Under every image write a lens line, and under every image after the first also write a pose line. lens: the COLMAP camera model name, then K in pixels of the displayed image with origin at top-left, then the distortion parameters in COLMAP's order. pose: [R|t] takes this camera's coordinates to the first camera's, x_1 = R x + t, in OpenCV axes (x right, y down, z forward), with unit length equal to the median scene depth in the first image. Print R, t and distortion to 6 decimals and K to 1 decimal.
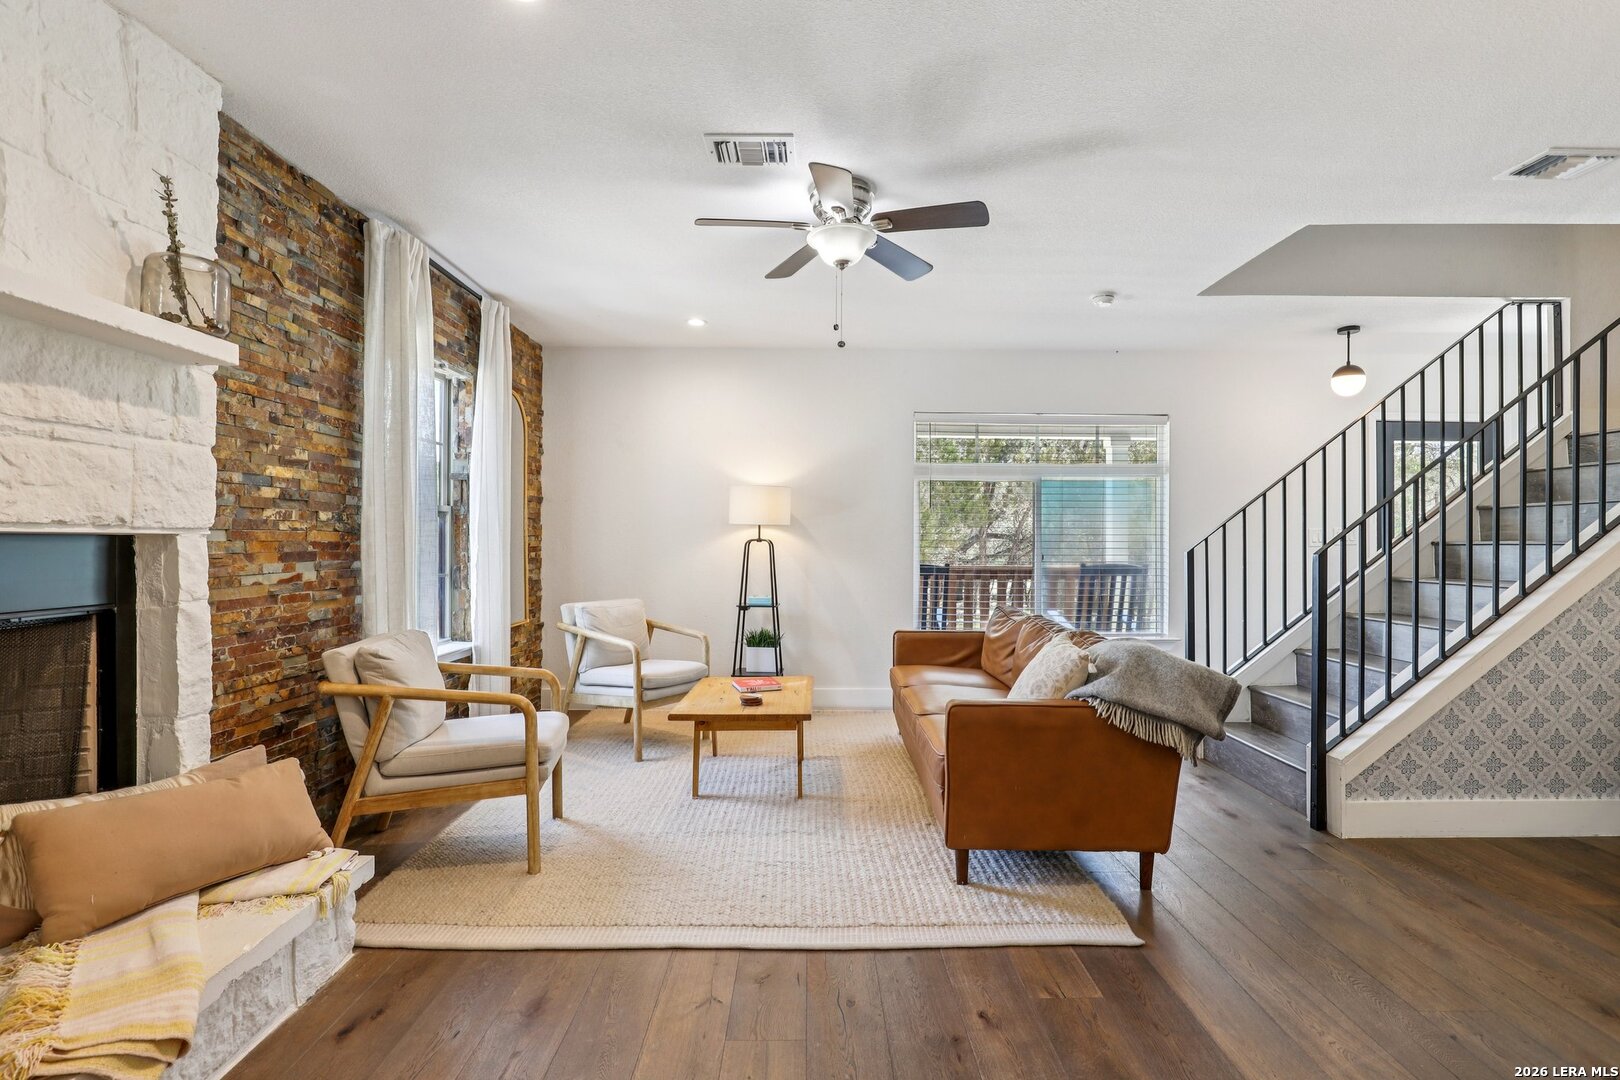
lens RADIAL K [[735.5, 0, 816.3], [0, 735.5, 540.0], [0, 0, 1]] dist [-0.002118, 0.000550]
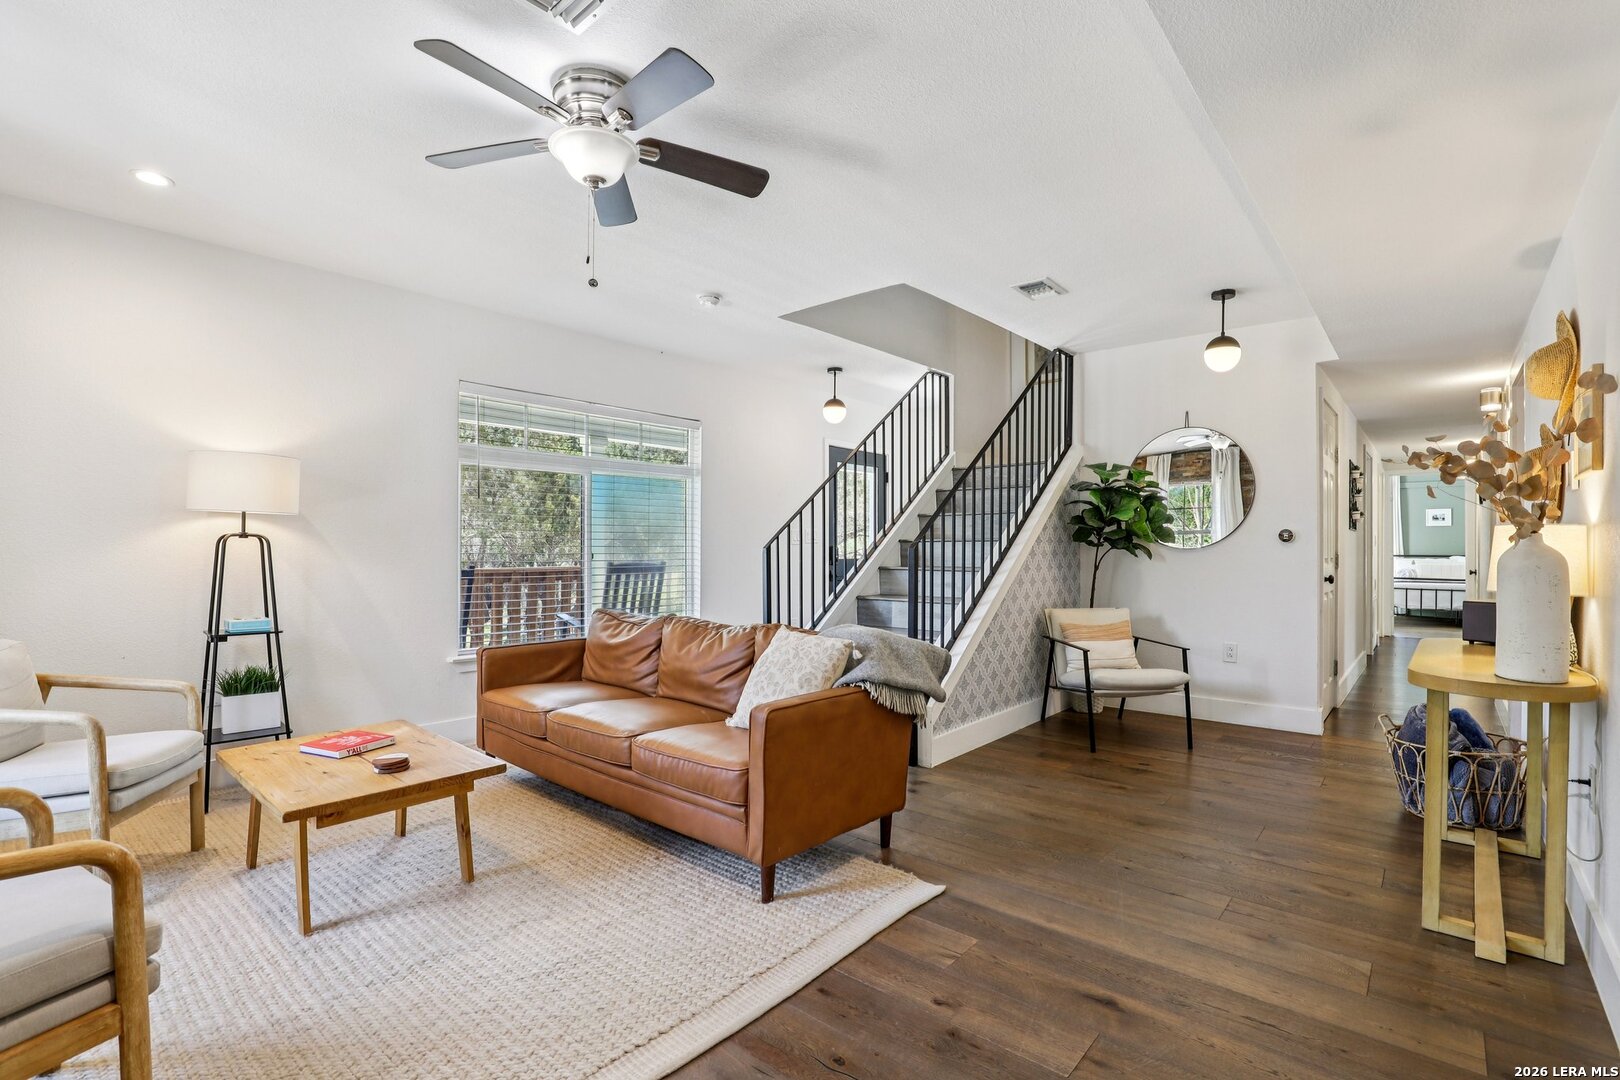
lens RADIAL K [[750.3, 0, 808.8], [0, 750.3, 547.1], [0, 0, 1]] dist [-0.039406, 0.017619]
pose [[0.666551, -0.003118, 0.745453, -0.297873], [-0.000237, 0.999990, 0.004395, 0.010206], [-0.745459, -0.003106, 0.666544, 0.214269]]
